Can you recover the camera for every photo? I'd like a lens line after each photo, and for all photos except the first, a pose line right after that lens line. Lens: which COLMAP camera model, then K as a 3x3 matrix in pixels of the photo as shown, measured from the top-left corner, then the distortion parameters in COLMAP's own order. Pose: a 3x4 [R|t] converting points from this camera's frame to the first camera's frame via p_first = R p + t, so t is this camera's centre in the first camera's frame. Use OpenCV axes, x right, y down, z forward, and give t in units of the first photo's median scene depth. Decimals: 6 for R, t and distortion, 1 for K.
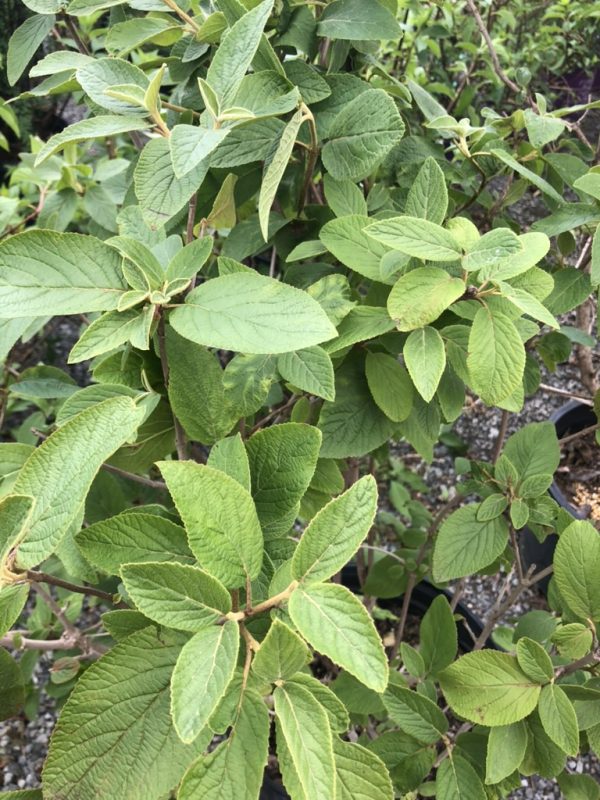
lens RADIAL K [[663.2, 0, 293.7], [0, 663.2, 396.9], [0, 0, 1]] dist [0.026909, -0.046287]
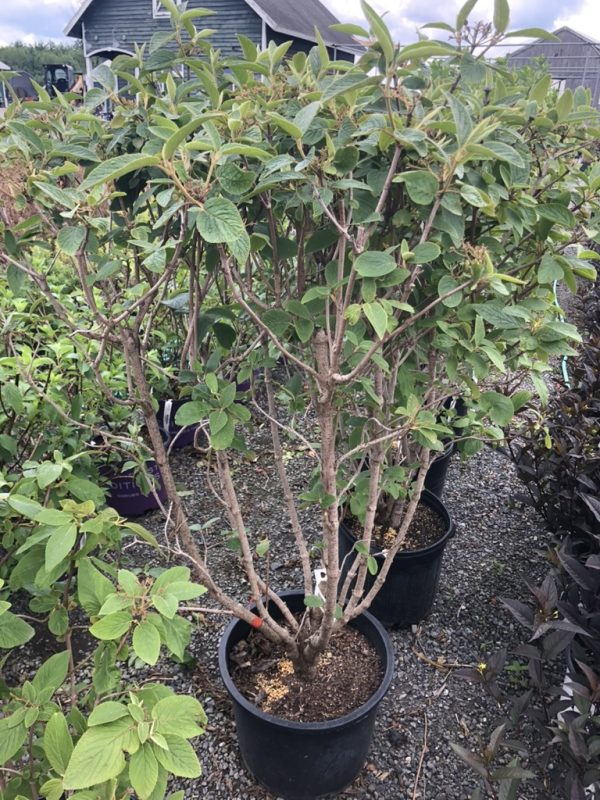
lens RADIAL K [[663.2, 0, 293.7], [0, 663.2, 396.9], [0, 0, 1]] dist [0.026909, -0.046287]
pose [[0.957951, -0.128743, 0.256427, 0.816598], [0.202919, 0.935819, -0.288213, 0.061234], [-0.202864, 0.328128, 0.922593, -1.126212]]
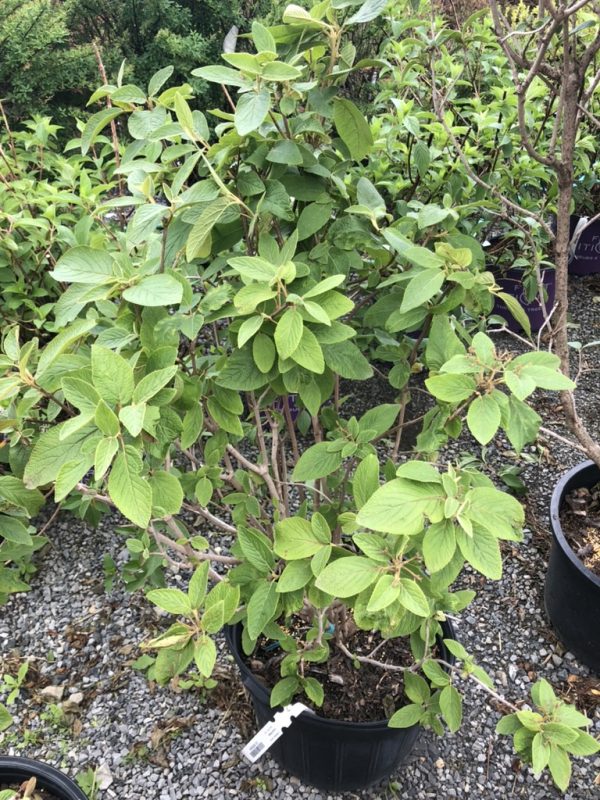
lens RADIAL K [[663.2, 0, 293.7], [0, 663.2, 396.9], [0, 0, 1]] dist [0.026909, -0.046287]
pose [[0.945074, 0.156843, -0.286766, 0.830346], [-0.176951, 0.983170, -0.045432, 0.185149], [0.274814, 0.093680, 0.956923, -0.742366]]
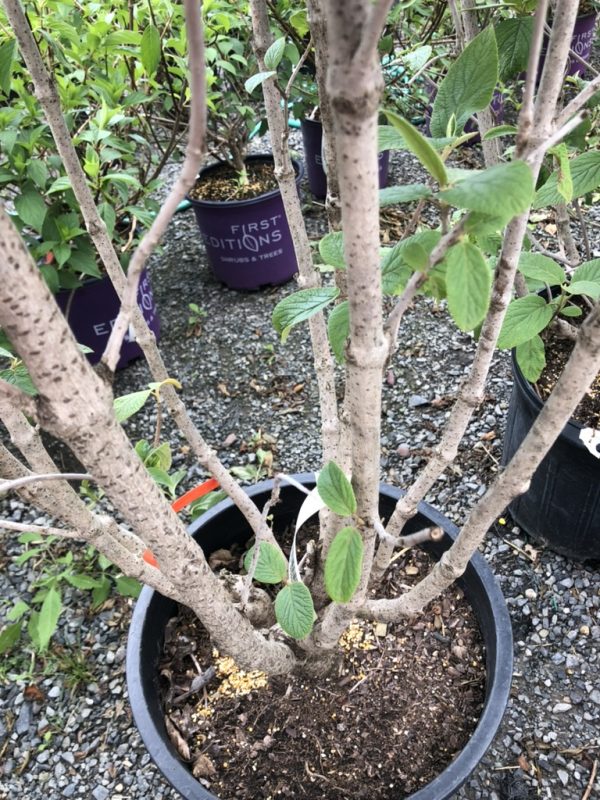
lens RADIAL K [[663.2, 0, 293.7], [0, 663.2, 396.9], [0, 0, 1]] dist [0.026909, -0.046287]
pose [[0.983297, -0.007977, -0.181834, 2.046308], [0.003542, 0.999689, -0.024704, -0.219357], [0.181975, 0.023647, 0.983019, 1.338082]]
